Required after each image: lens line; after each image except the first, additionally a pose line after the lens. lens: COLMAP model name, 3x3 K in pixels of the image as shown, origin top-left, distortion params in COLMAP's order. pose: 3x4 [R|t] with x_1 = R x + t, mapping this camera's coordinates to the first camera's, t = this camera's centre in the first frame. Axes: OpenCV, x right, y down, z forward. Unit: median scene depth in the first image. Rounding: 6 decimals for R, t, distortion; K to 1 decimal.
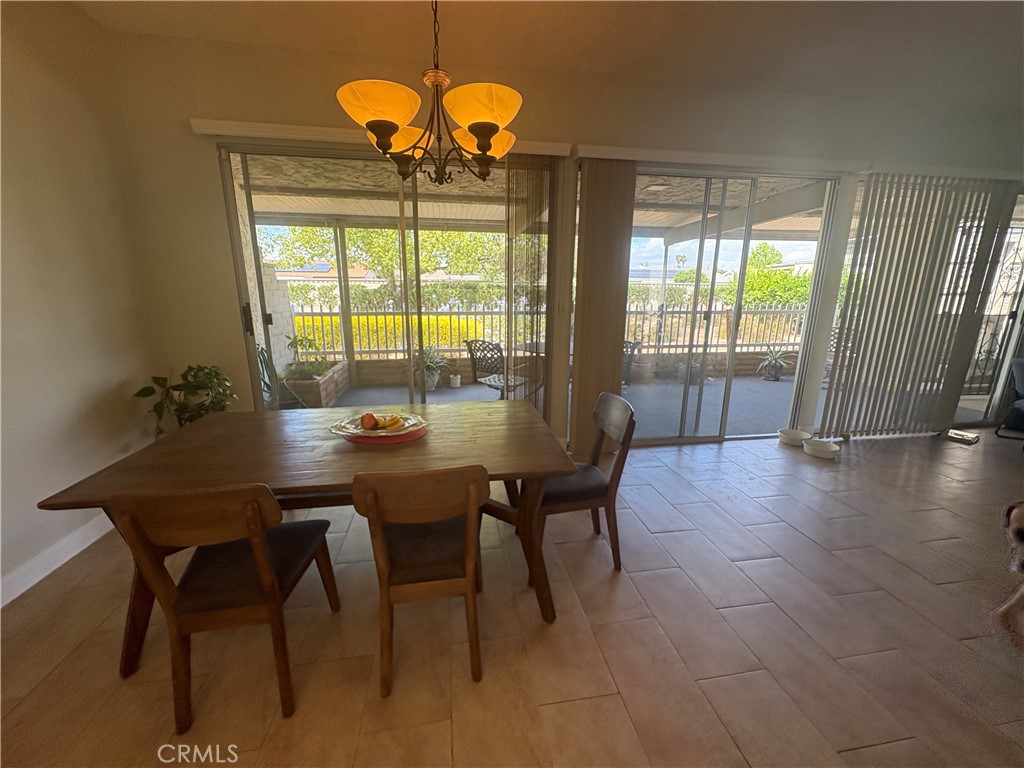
lens RADIAL K [[409.1, 0, 498.8], [0, 409.1, 387.0], [0, 0, 1]] dist [0.000438, 0.000112]
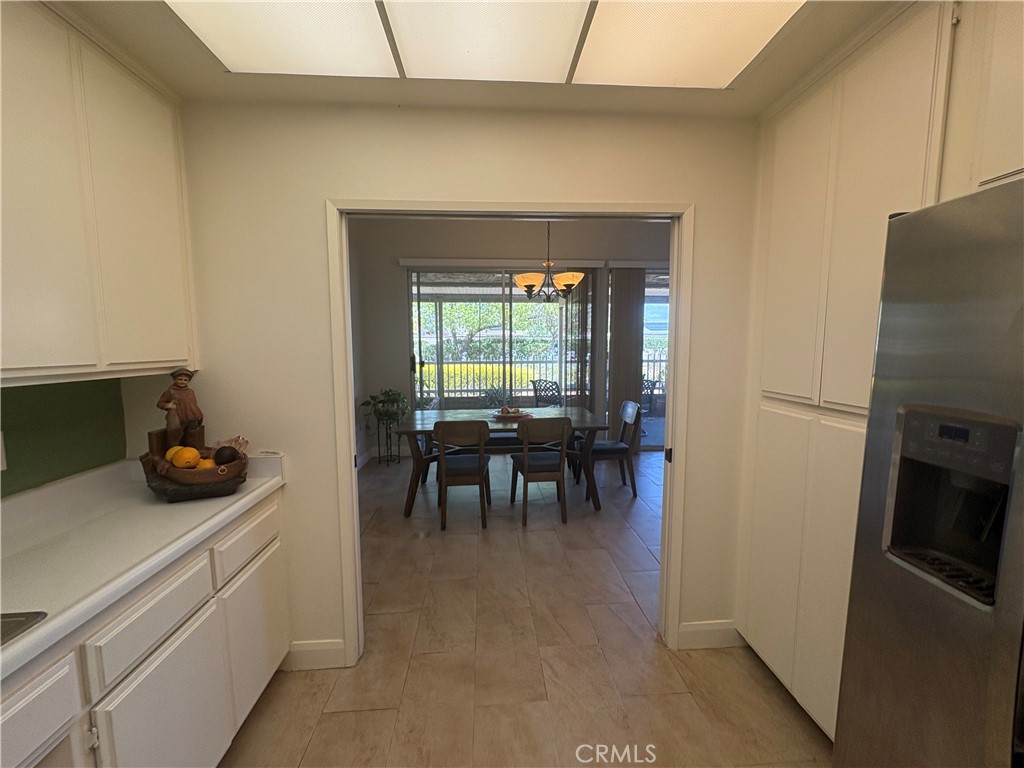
lens RADIAL K [[407.8, 0, 512.0], [0, 407.8, 384.0], [0, 0, 1]] dist [0.000344, 0.000308]
pose [[0.998487, 0.002903, -0.054913, -0.085086], [-0.010164, 0.991141, -0.132426, 0.101138], [0.054042, 0.132784, 0.989671, -0.477451]]
